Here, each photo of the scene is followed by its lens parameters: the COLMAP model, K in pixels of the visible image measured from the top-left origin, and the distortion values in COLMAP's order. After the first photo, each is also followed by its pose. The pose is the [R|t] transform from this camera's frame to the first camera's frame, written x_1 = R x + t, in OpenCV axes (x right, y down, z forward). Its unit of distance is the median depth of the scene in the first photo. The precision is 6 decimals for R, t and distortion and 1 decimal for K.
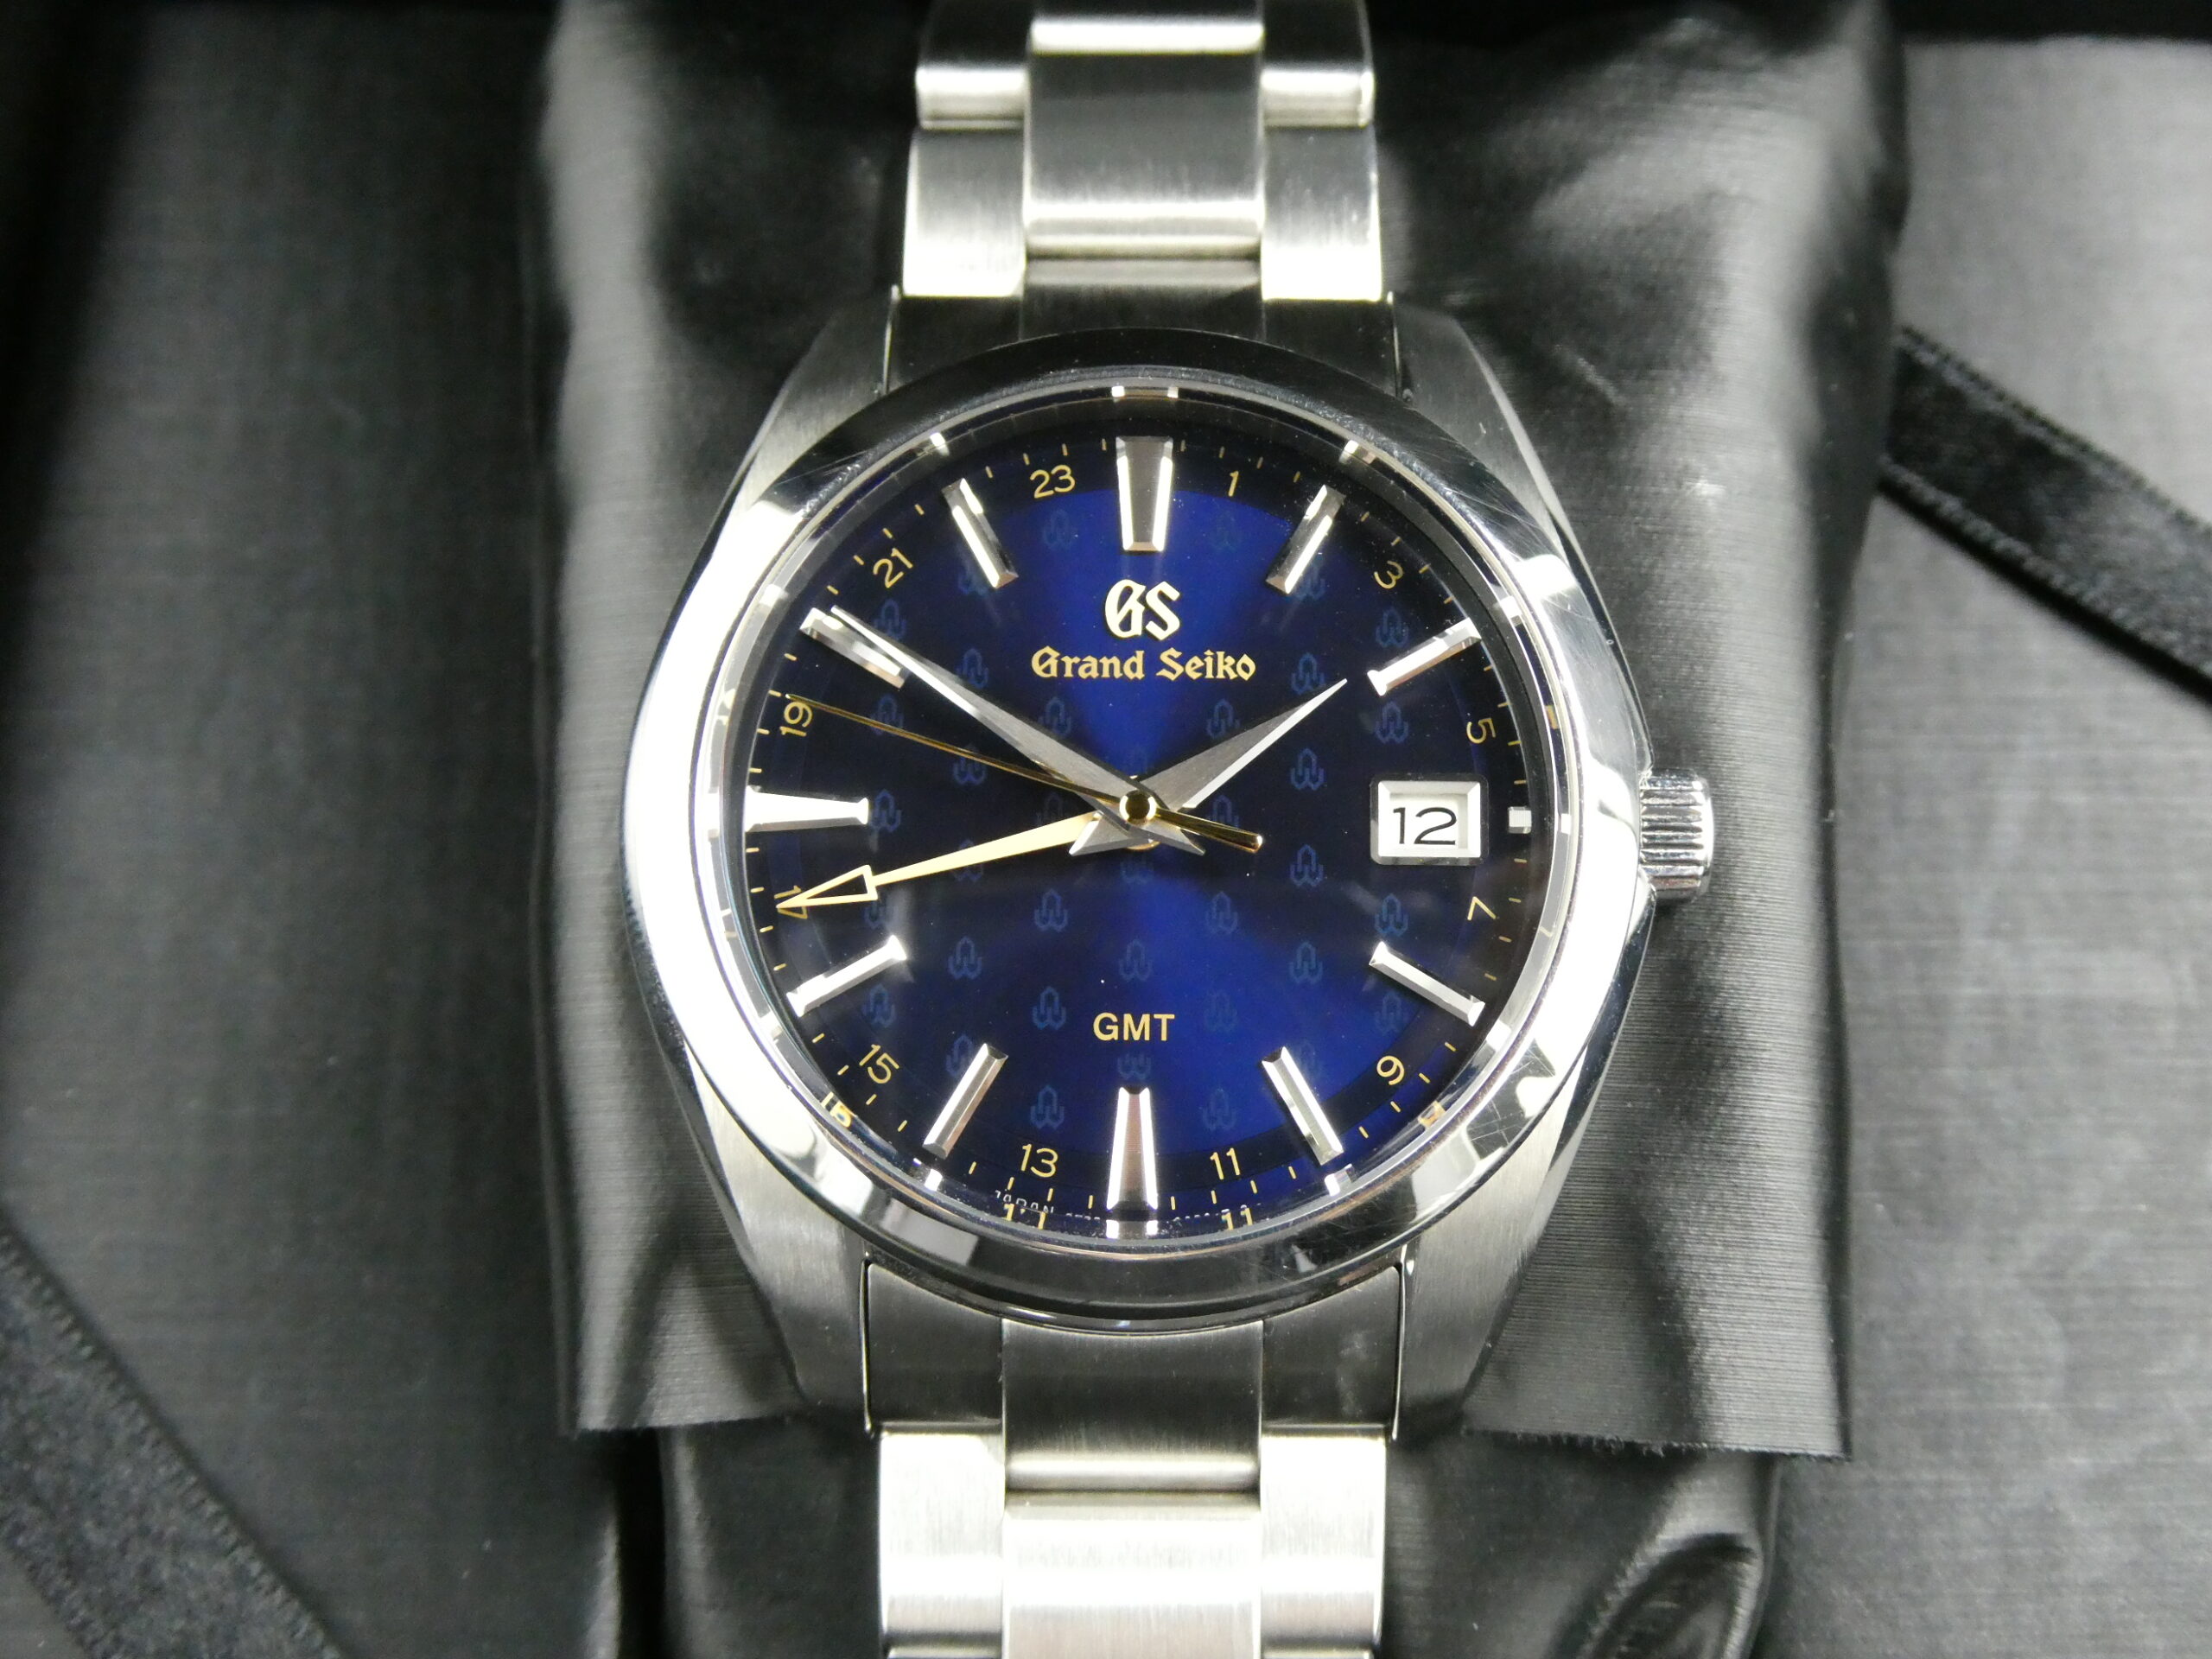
lens RADIAL K [[3108.5, 0, 1108.6], [0, 3108.5, 817.5], [0, 0, 1]] dist [-0.078844, 0.000000]
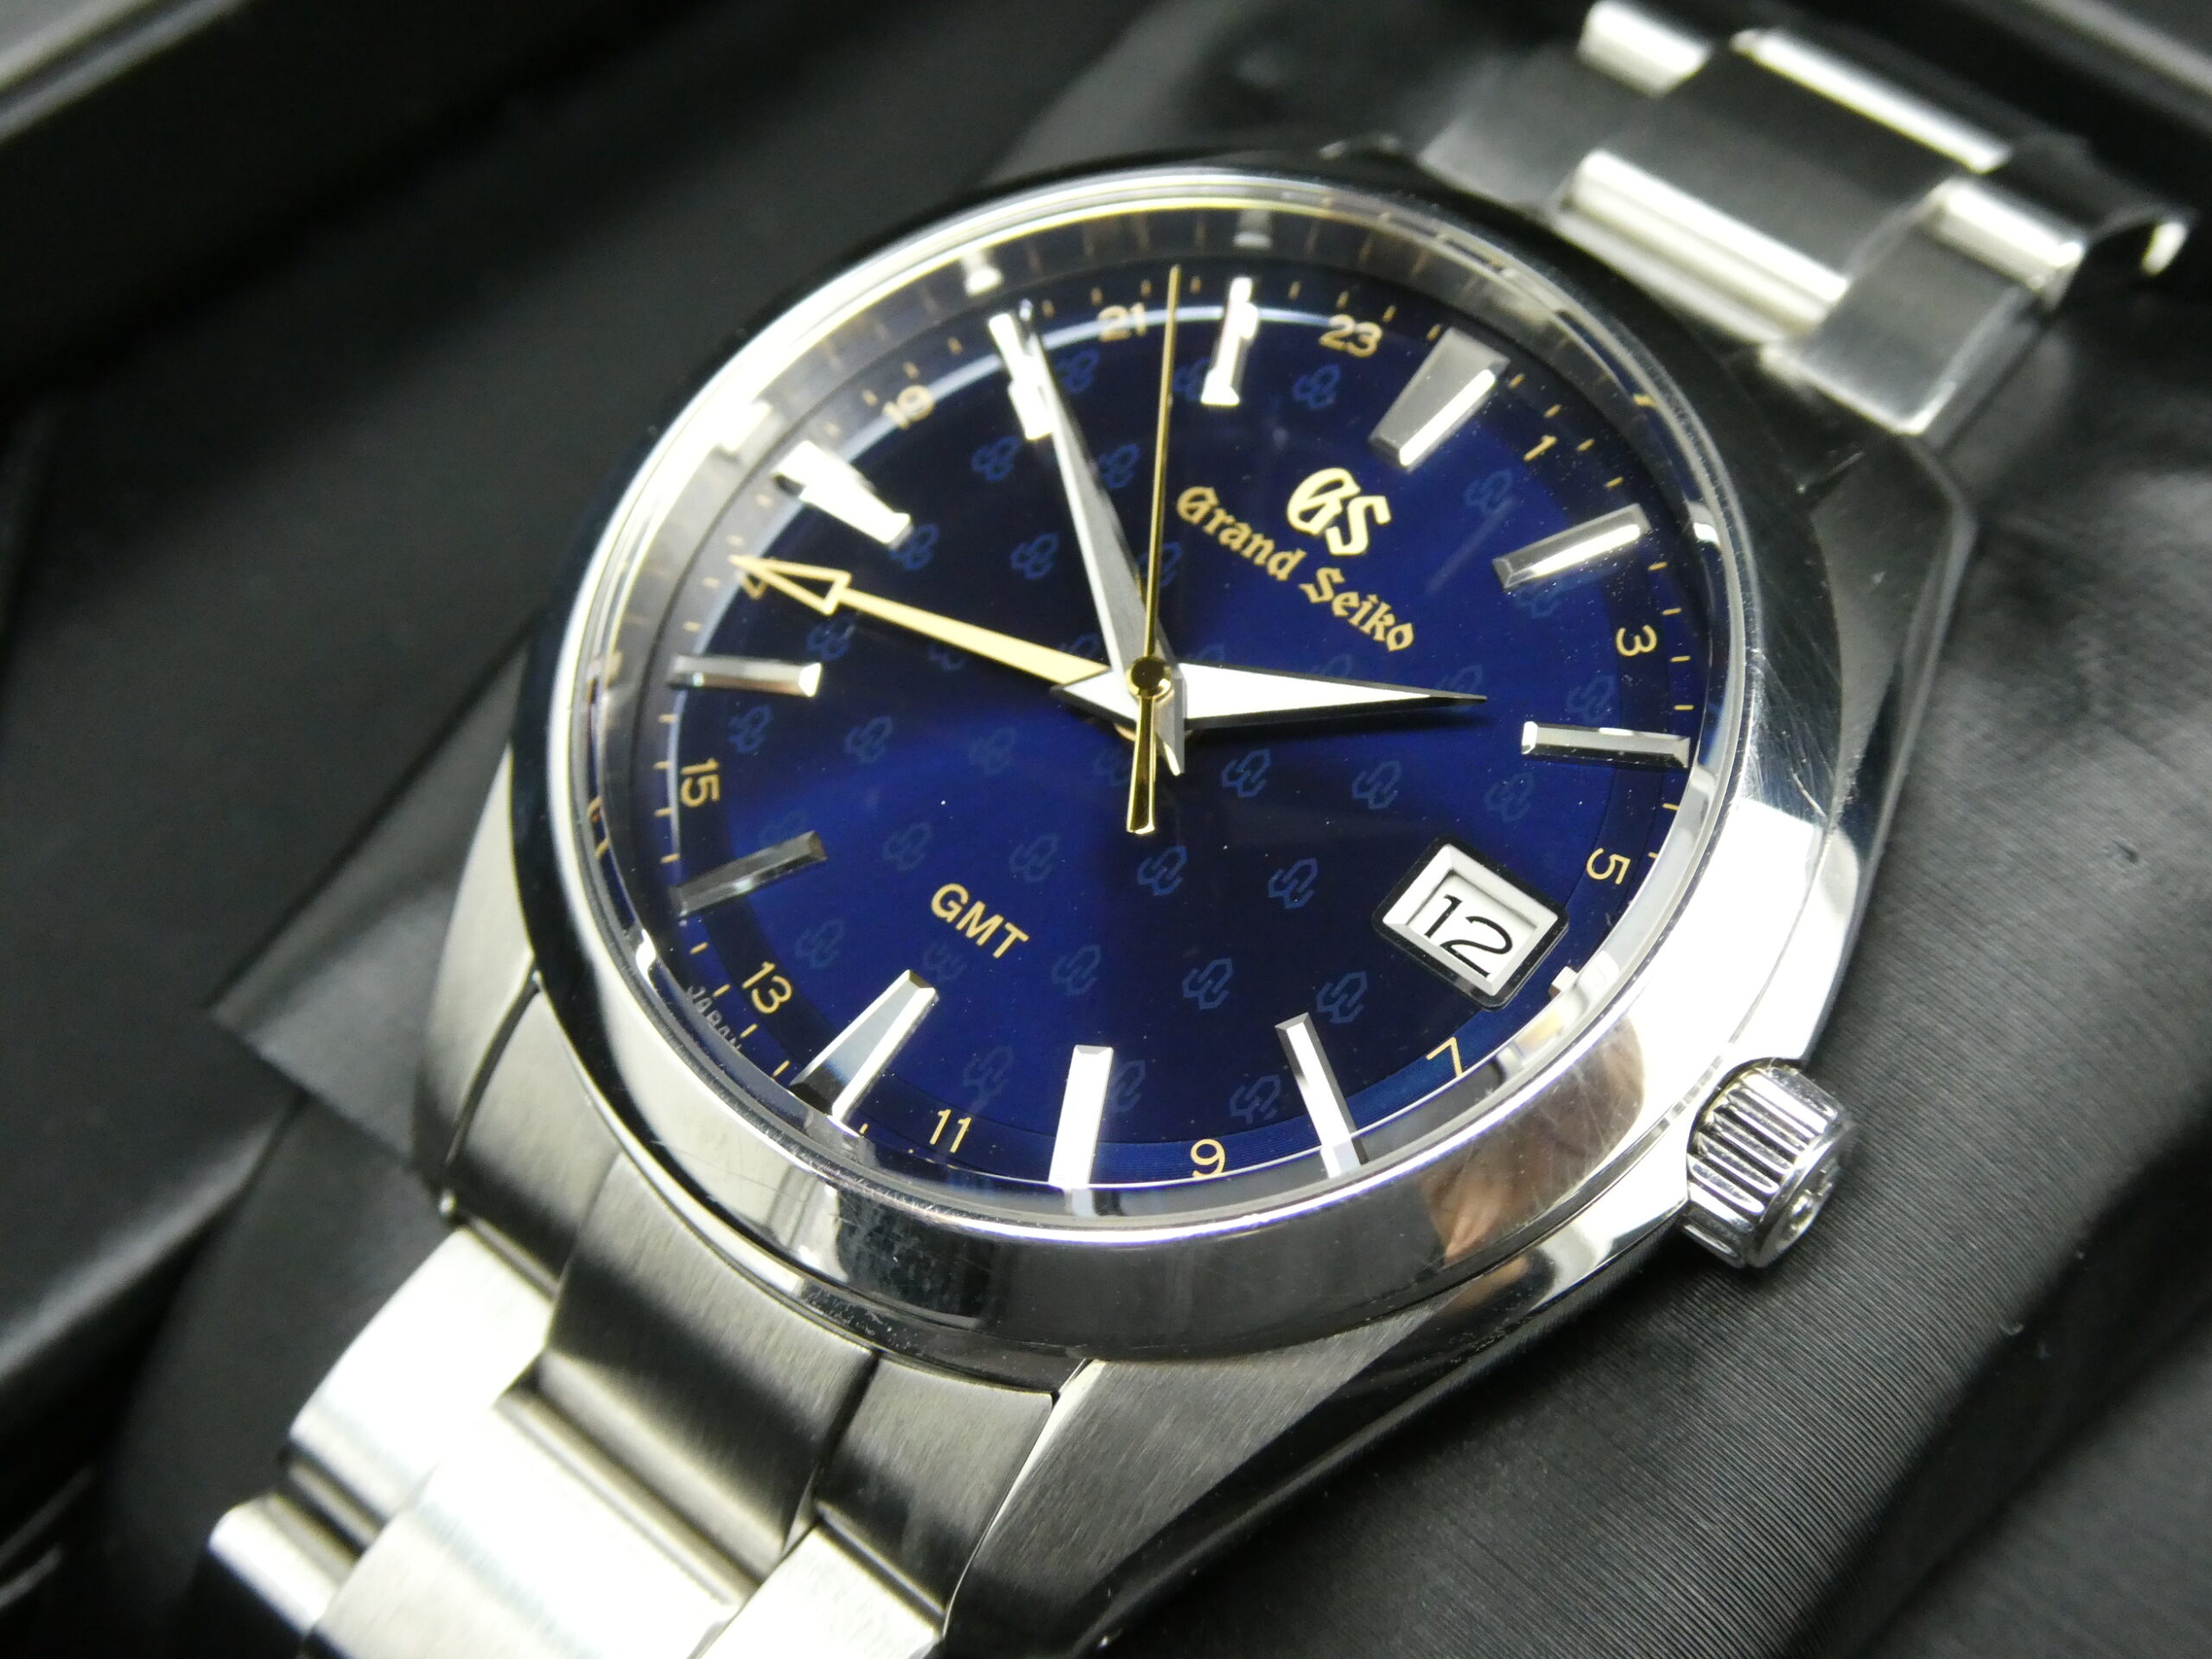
lens RADIAL K [[3108.5, 0, 1115.3], [0, 3108.5, 830.7], [0, 0, 1]] dist [-0.078844, 0.000000]
pose [[0.763501, 0.523513, -0.378155, 0.296069], [-0.594691, 0.798249, -0.095606, 0.099510], [0.251811, 0.297881, 0.920792, 0.315643]]
